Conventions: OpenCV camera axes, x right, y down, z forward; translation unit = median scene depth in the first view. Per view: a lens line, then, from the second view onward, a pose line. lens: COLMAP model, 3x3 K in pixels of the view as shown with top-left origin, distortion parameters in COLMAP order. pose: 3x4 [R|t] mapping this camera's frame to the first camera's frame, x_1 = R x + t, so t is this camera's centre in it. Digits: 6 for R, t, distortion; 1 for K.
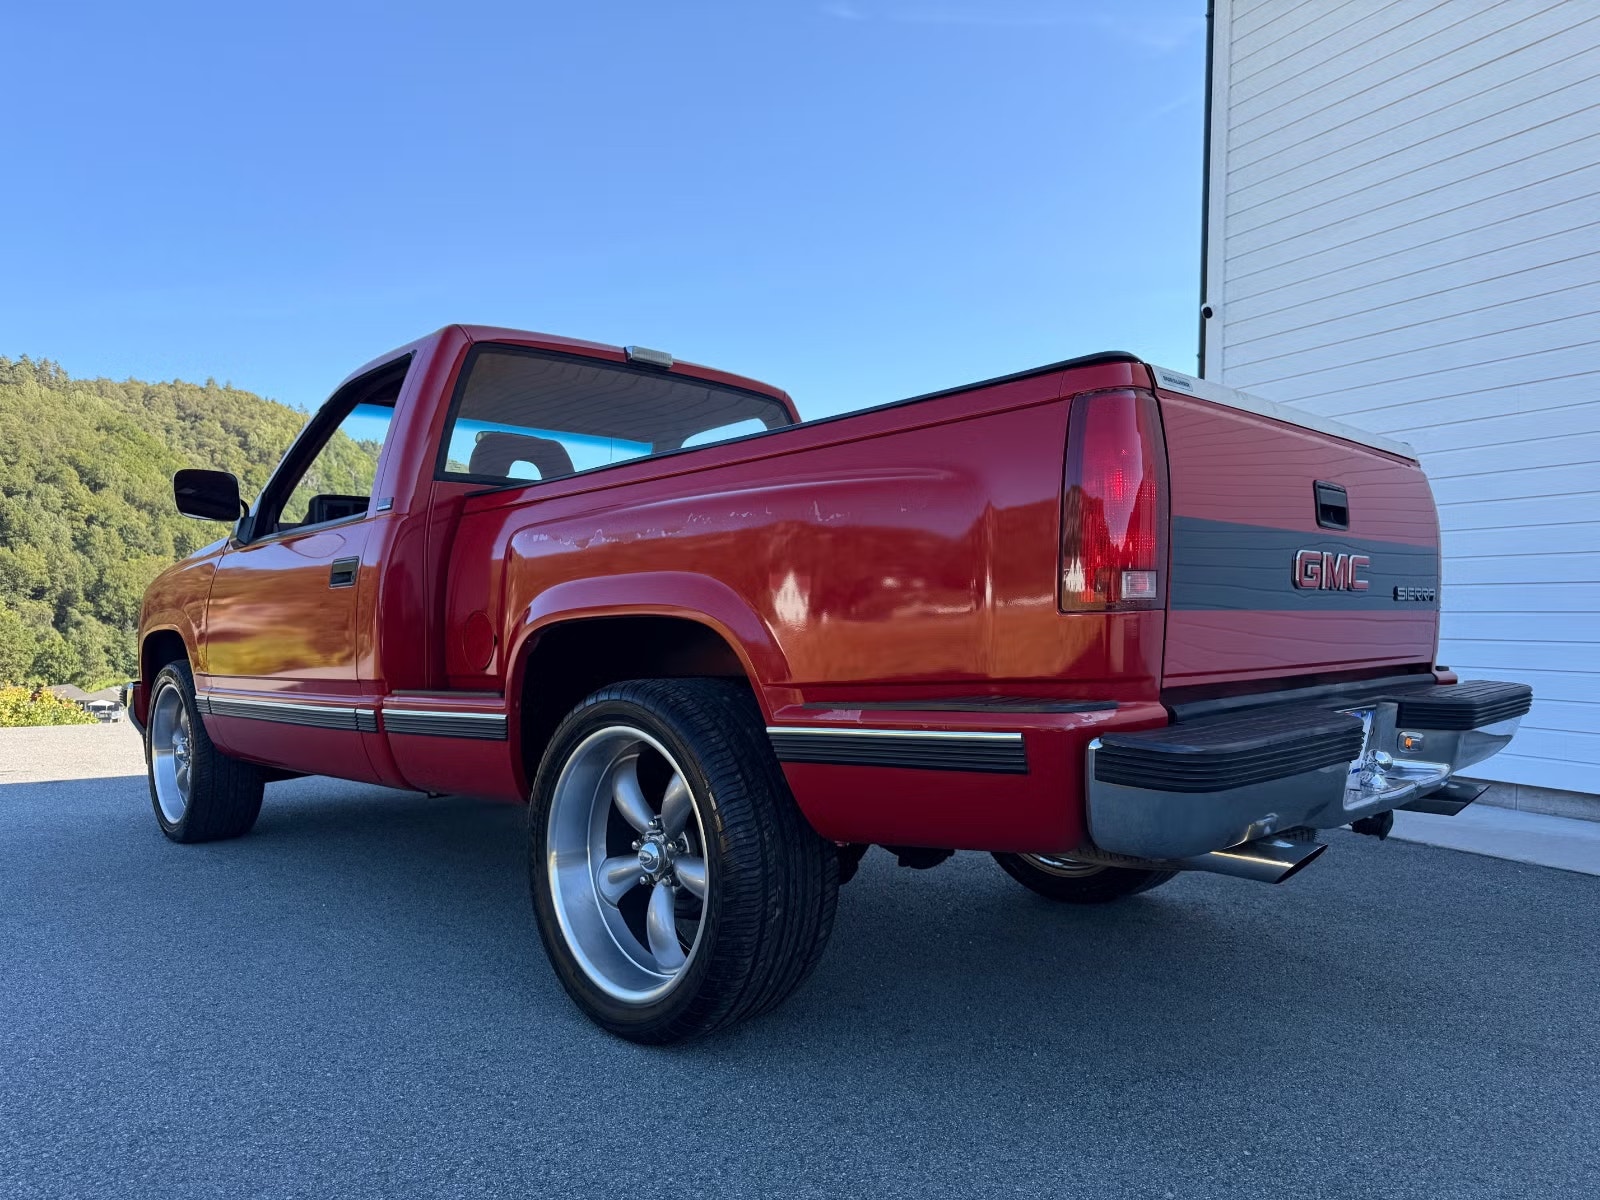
lens RADIAL K [[1145.3, 0, 805.6], [0, 1145.3, 602.7], [0, 0, 1]] dist [0.068758, -0.087540]
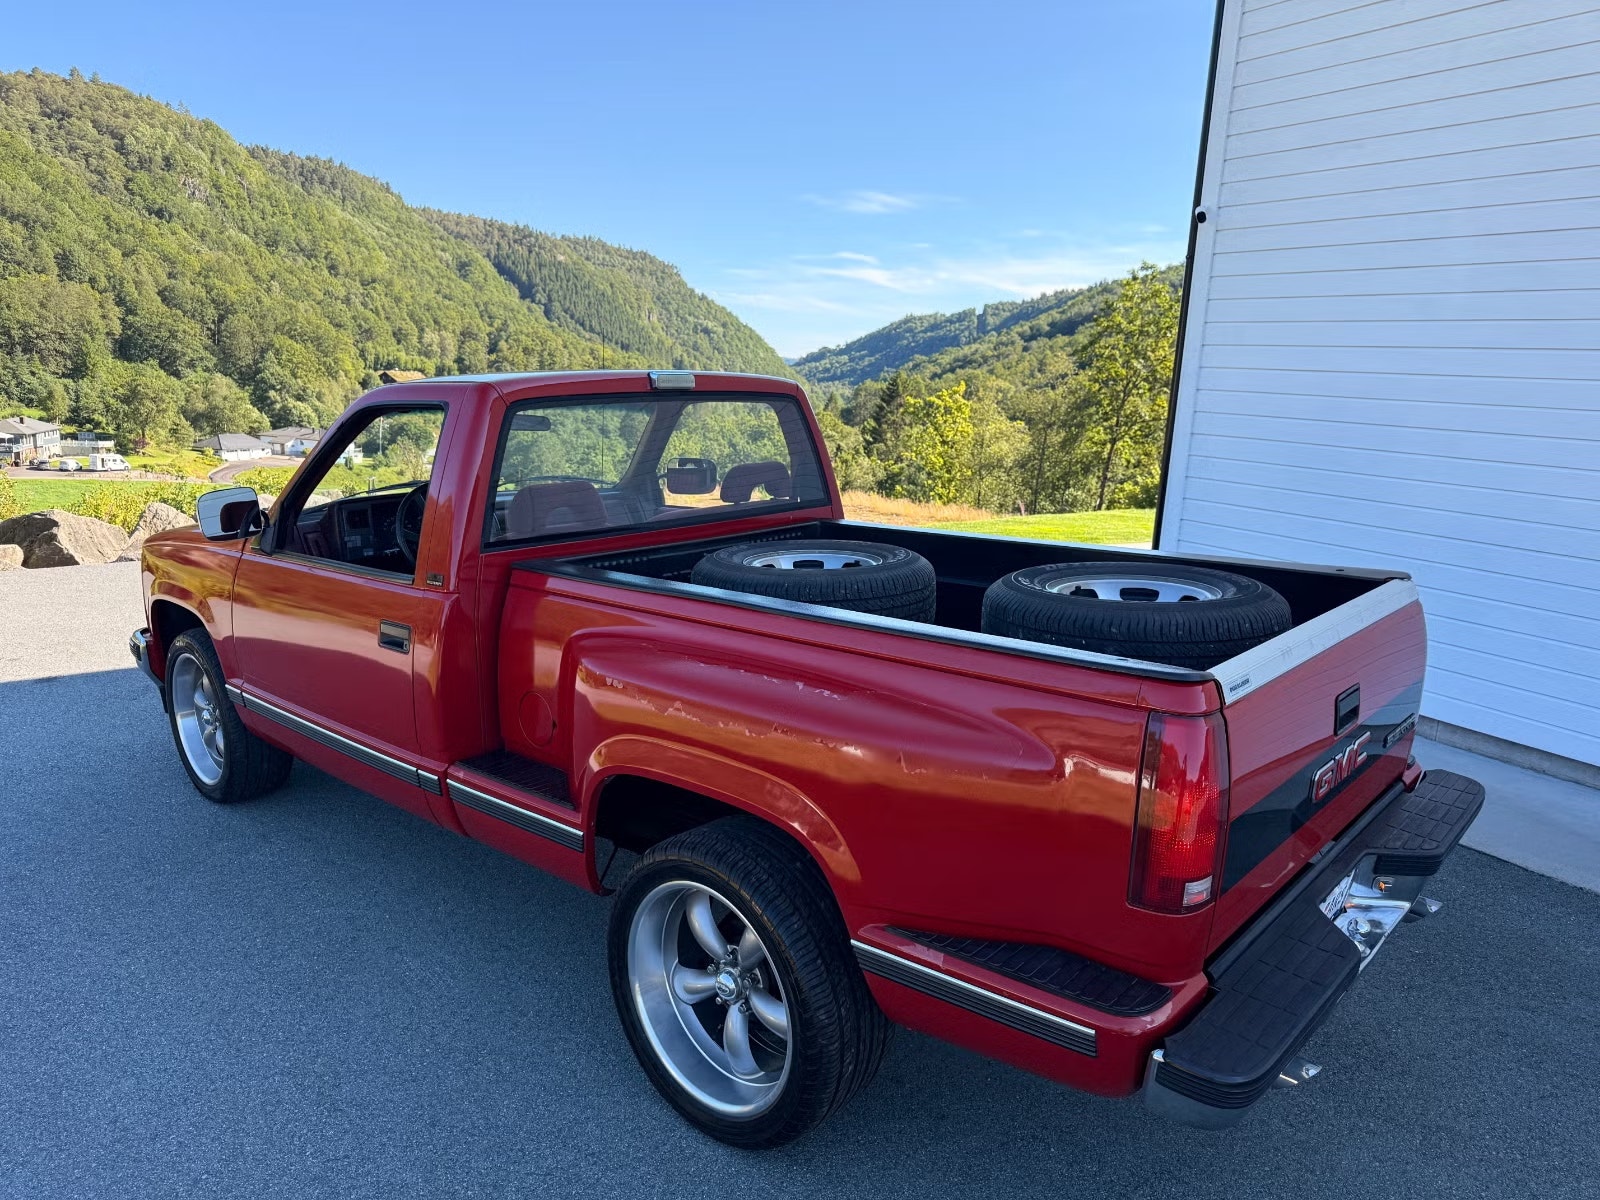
lens RADIAL K [[1153.1, 0, 800.9], [0, 1153.1, 603.4], [0, 0, 1]] dist [0.032165, -0.029964]
pose [[0.998123, 0.008523, 0.060650, -0.104641], [-0.022285, 0.972928, 0.230030, -0.321770], [-0.057048, -0.230950, 0.971292, -0.023538]]
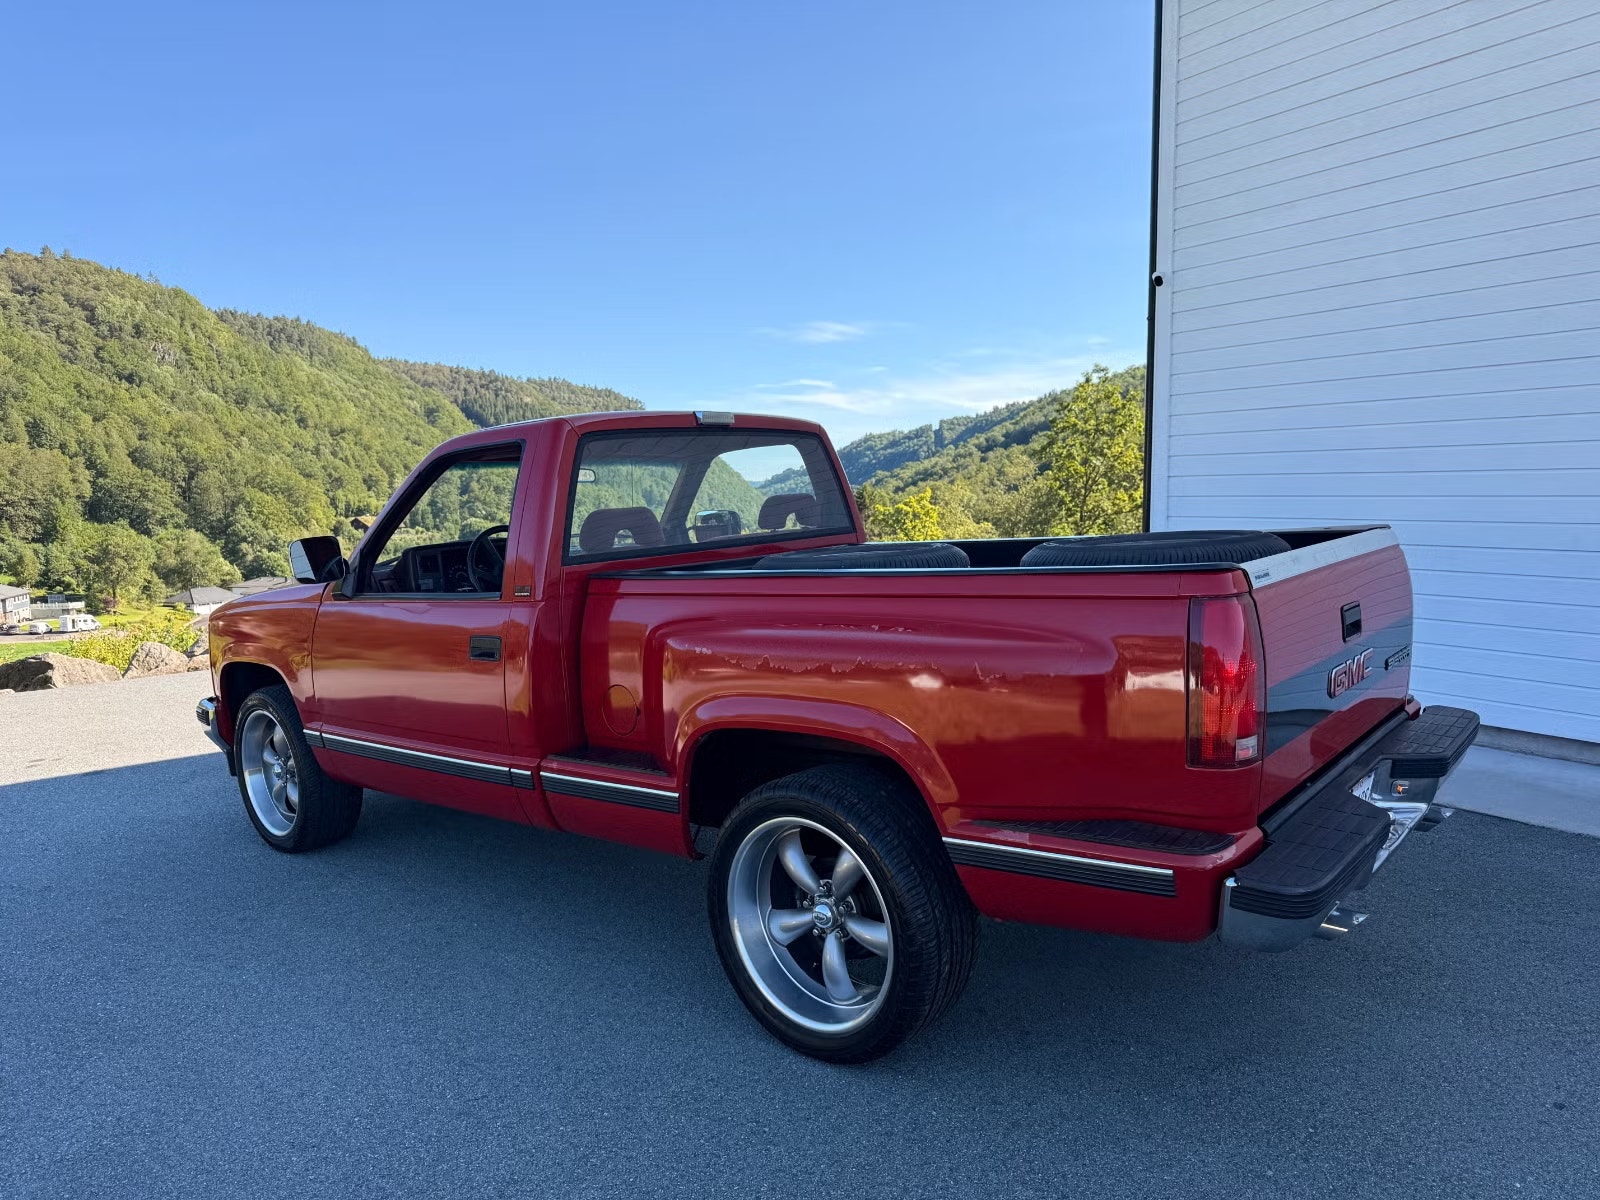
lens RADIAL K [[1149.3, 0, 801.4], [0, 1149.3, 594.7], [0, 0, 1]] dist [0.059109, -0.066780]
pose [[0.995203, -0.046440, 0.086112, -0.195232], [0.036005, 0.992240, 0.119009, -0.215859], [-0.090971, -0.115337, 0.989152, -0.157962]]
